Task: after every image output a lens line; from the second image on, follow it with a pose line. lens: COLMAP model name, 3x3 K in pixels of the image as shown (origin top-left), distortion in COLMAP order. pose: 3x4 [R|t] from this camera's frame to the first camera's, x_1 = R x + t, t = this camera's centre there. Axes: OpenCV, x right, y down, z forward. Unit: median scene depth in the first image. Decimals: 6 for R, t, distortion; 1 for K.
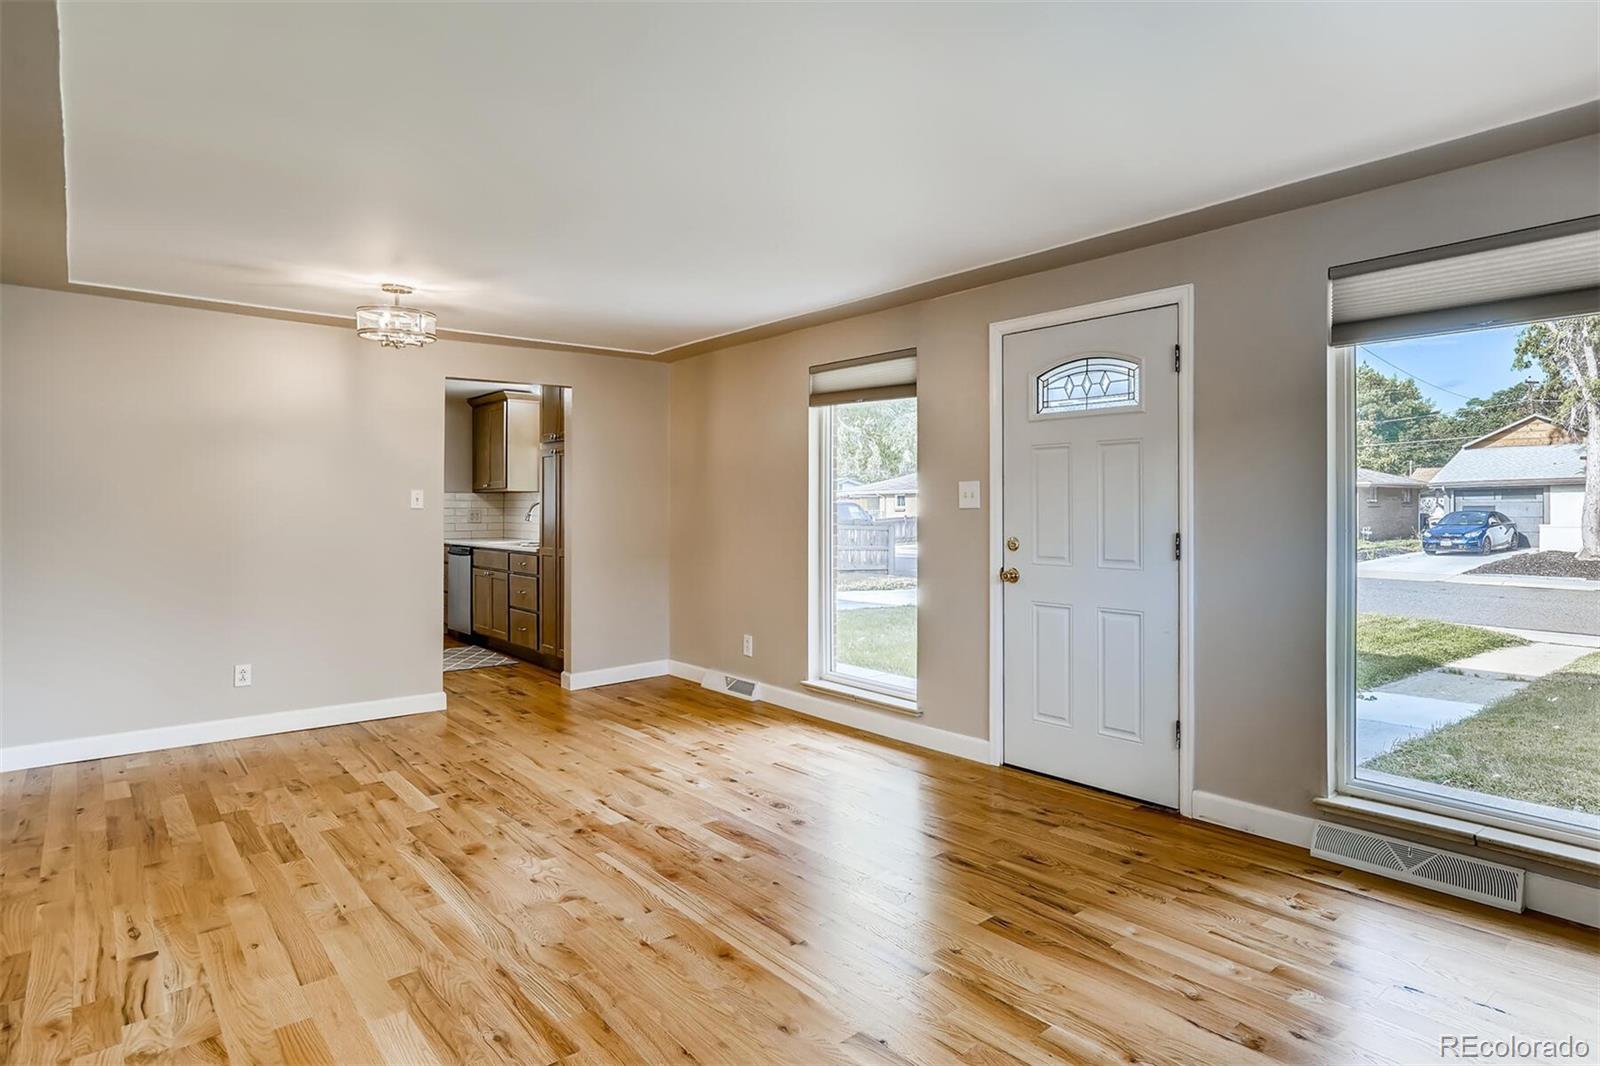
lens RADIAL K [[884.1, 0, 917.6], [0, 884.1, 510.1], [0, 0, 1]] dist [-0.023254, 0.021445]
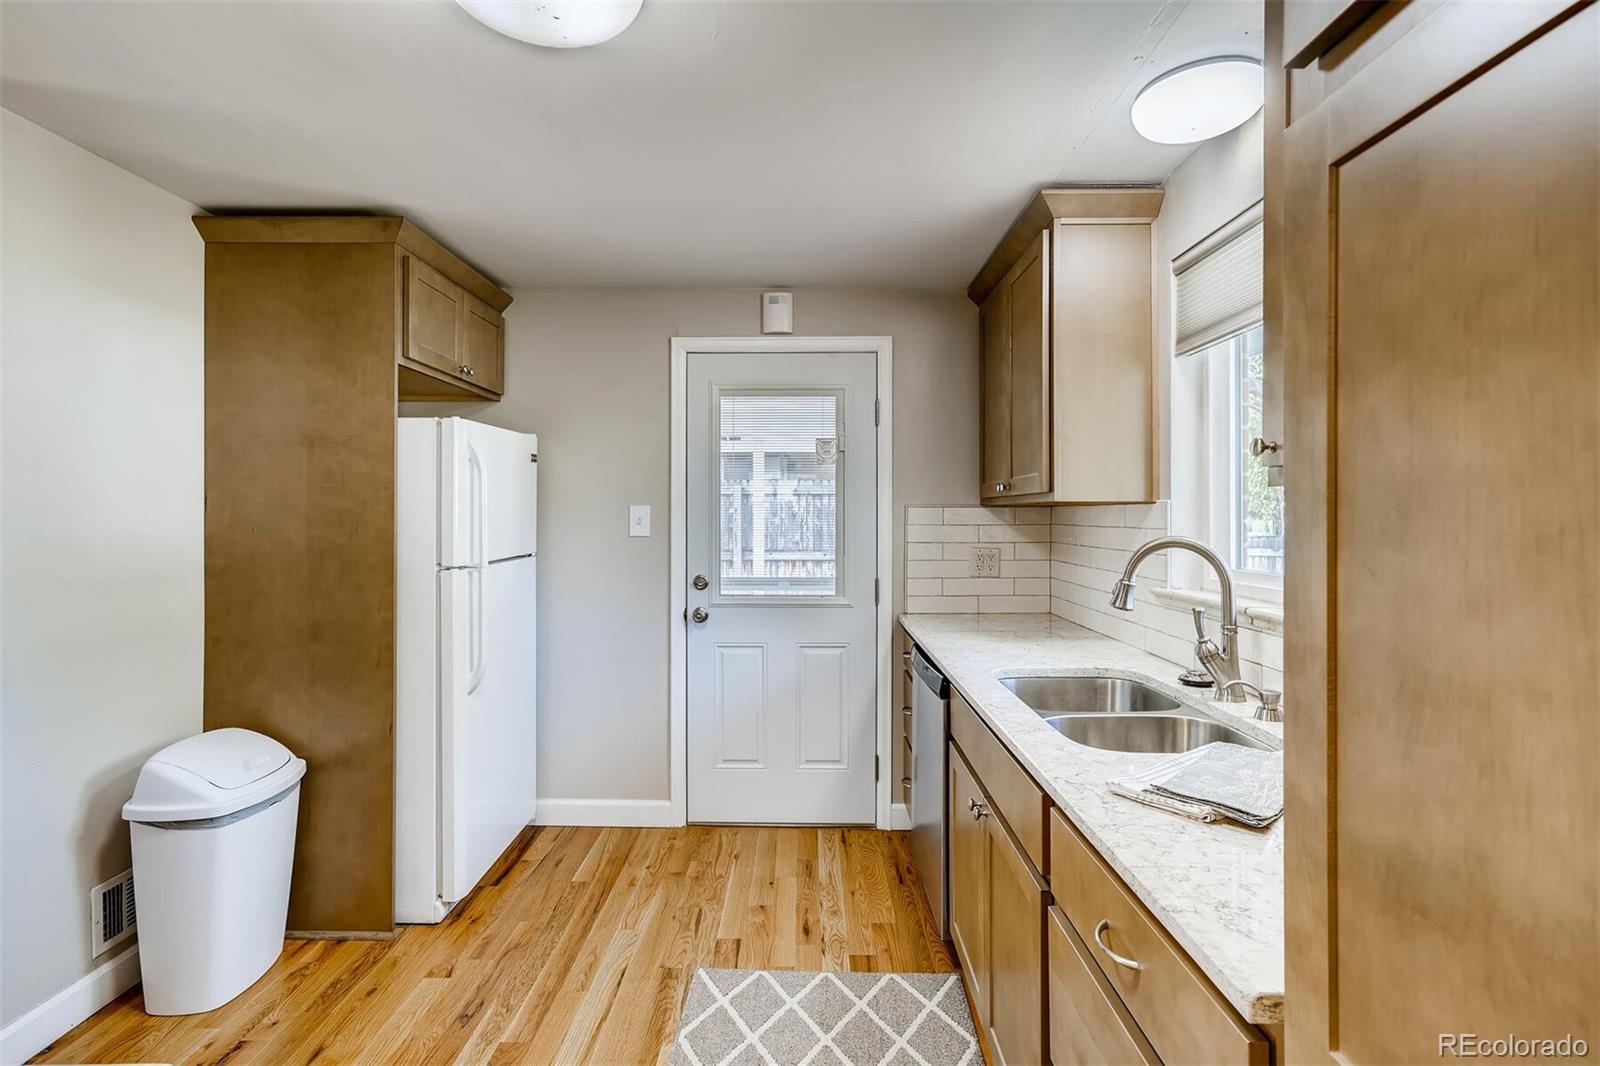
lens RADIAL K [[766.4, 0, 797.2], [0, 766.4, 513.9], [0, 0, 1]] dist [-0.051098, 0.020384]
pose [[0.710478, -0.002151, -0.703716, -0.736963], [-0.001482, 0.999989, -0.004553, -0.034517], [0.703718, 0.004278, 0.710467, 1.611834]]
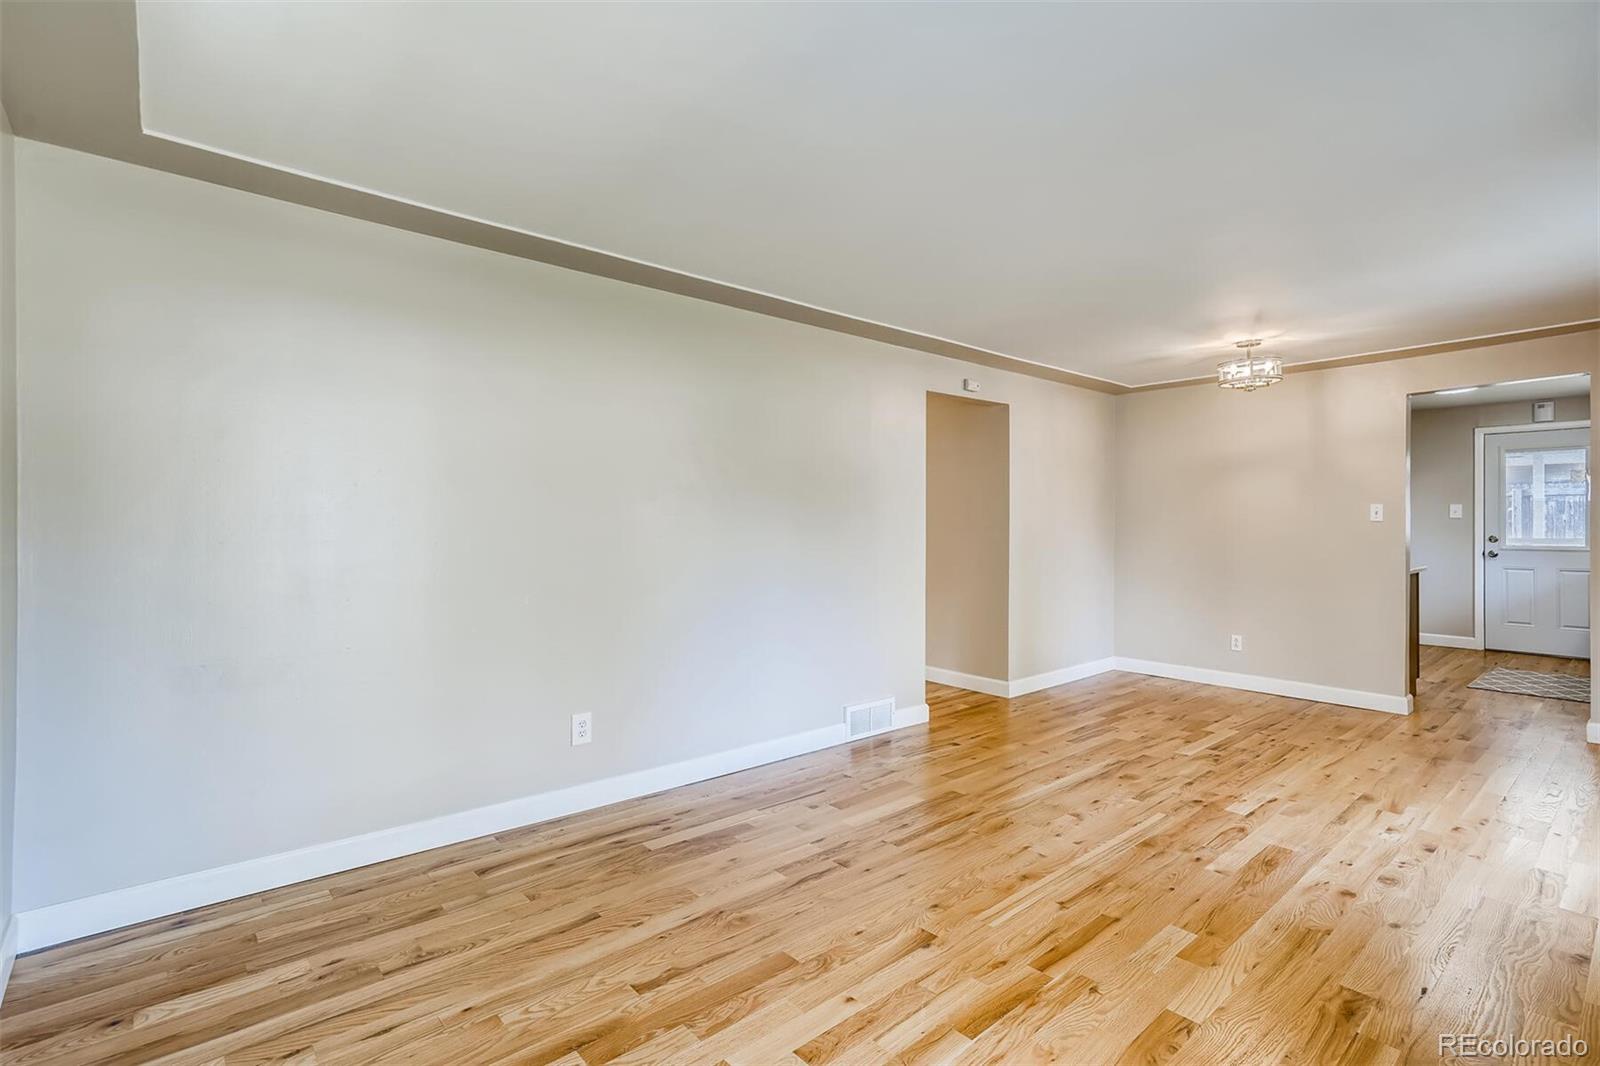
lens RADIAL K [[758.7, 0, 792.8], [0, 758.7, 521.1], [0, 0, 1]] dist [-0.017956, 0.019125]
pose [[-0.051080, -0.000318, -0.998695, 0.580577], [-0.001109, 0.999999, -0.000261, -0.001576], [0.998694, 0.001094, -0.051080, 0.477295]]
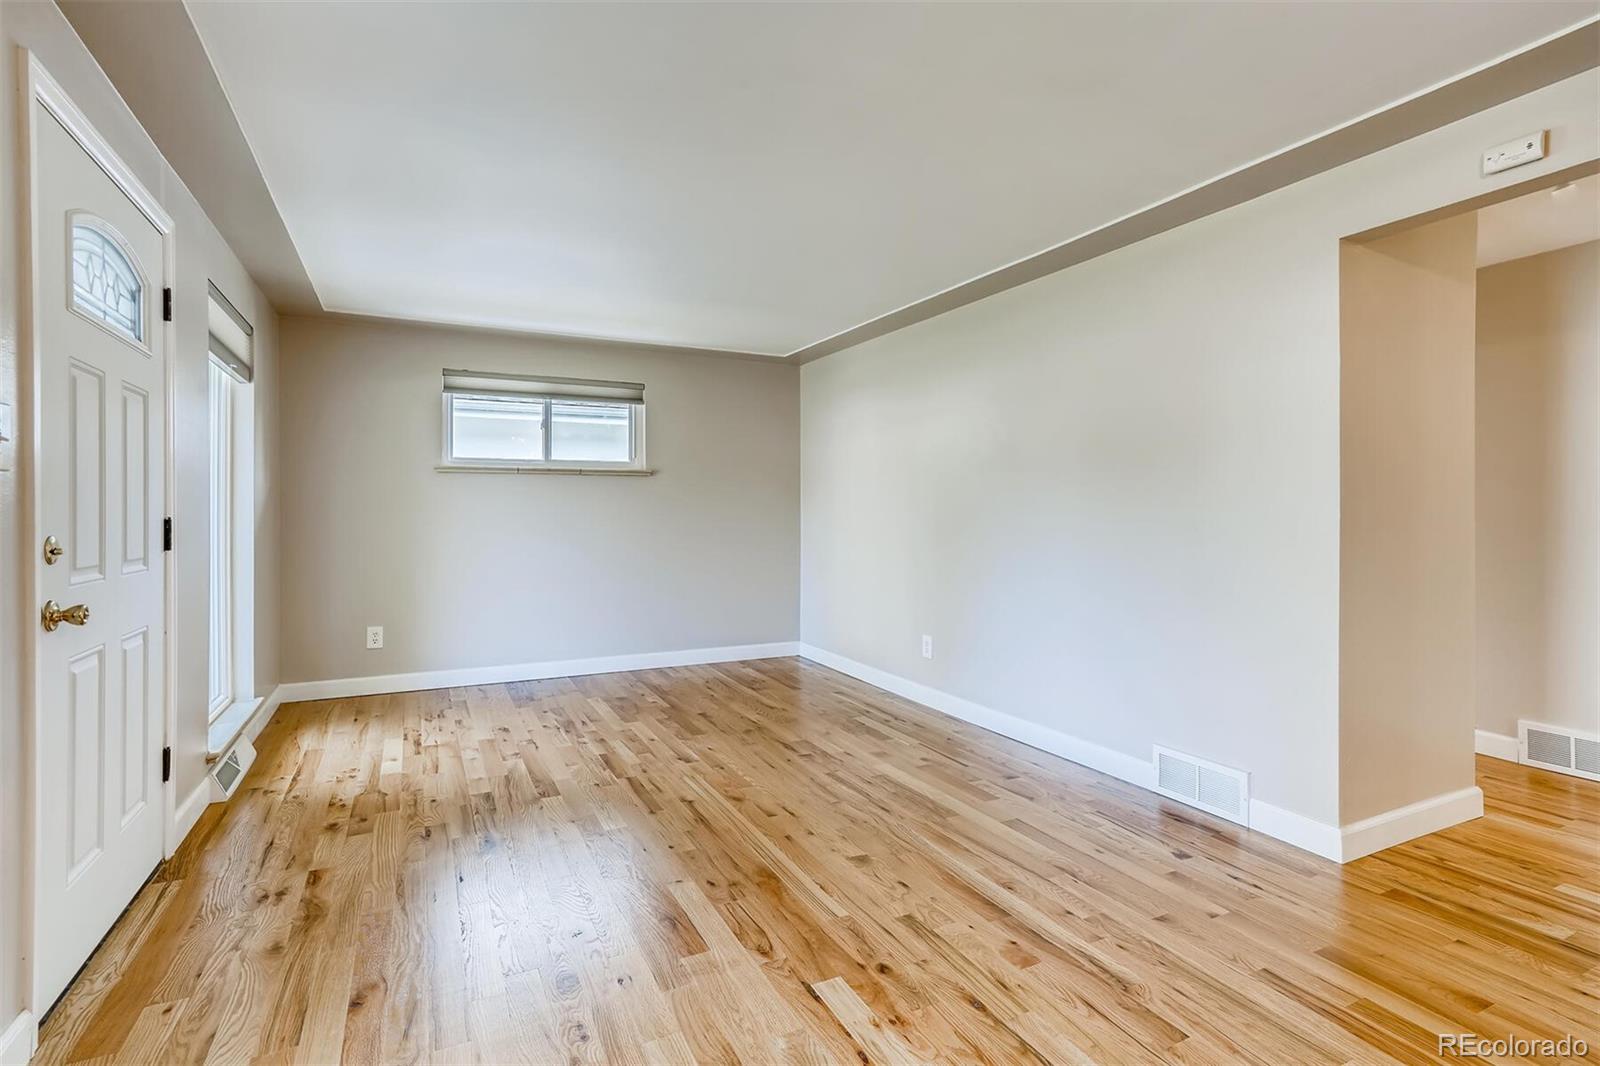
lens RADIAL K [[763.3, 0, 795.8], [0, 763.3, 507.5], [0, 0, 1]] dist [-0.020233, 0.018567]
pose [[-0.954978, 0.005626, 0.296624, -0.452384], [0.003641, 0.999967, -0.007245, 0.022046], [-0.296655, -0.005839, -0.954967, 1.436399]]
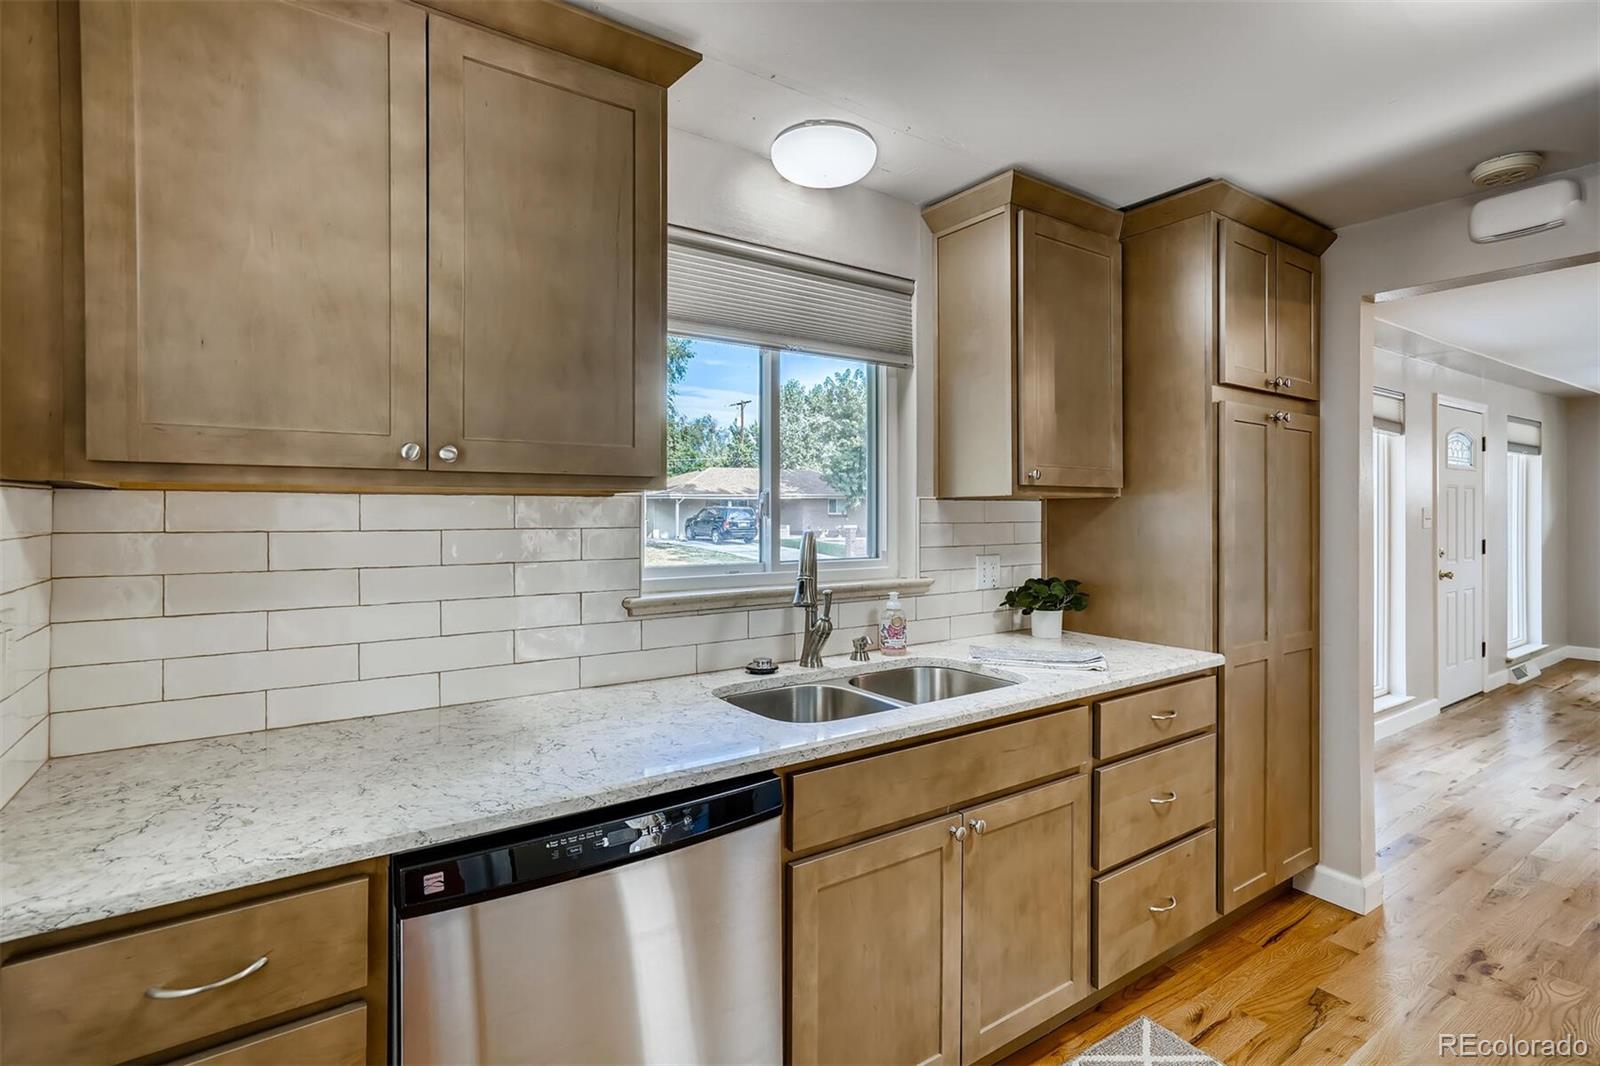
lens RADIAL K [[758.7, 0, 792.8], [0, 758.7, 521.1], [0, 0, 1]] dist [-0.017956, 0.019125]
pose [[0.169577, -0.010751, 0.985458, -1.441676], [0.005579, 0.999935, 0.009949, -0.035337], [-0.985501, 0.003810, 0.169625, 2.059950]]
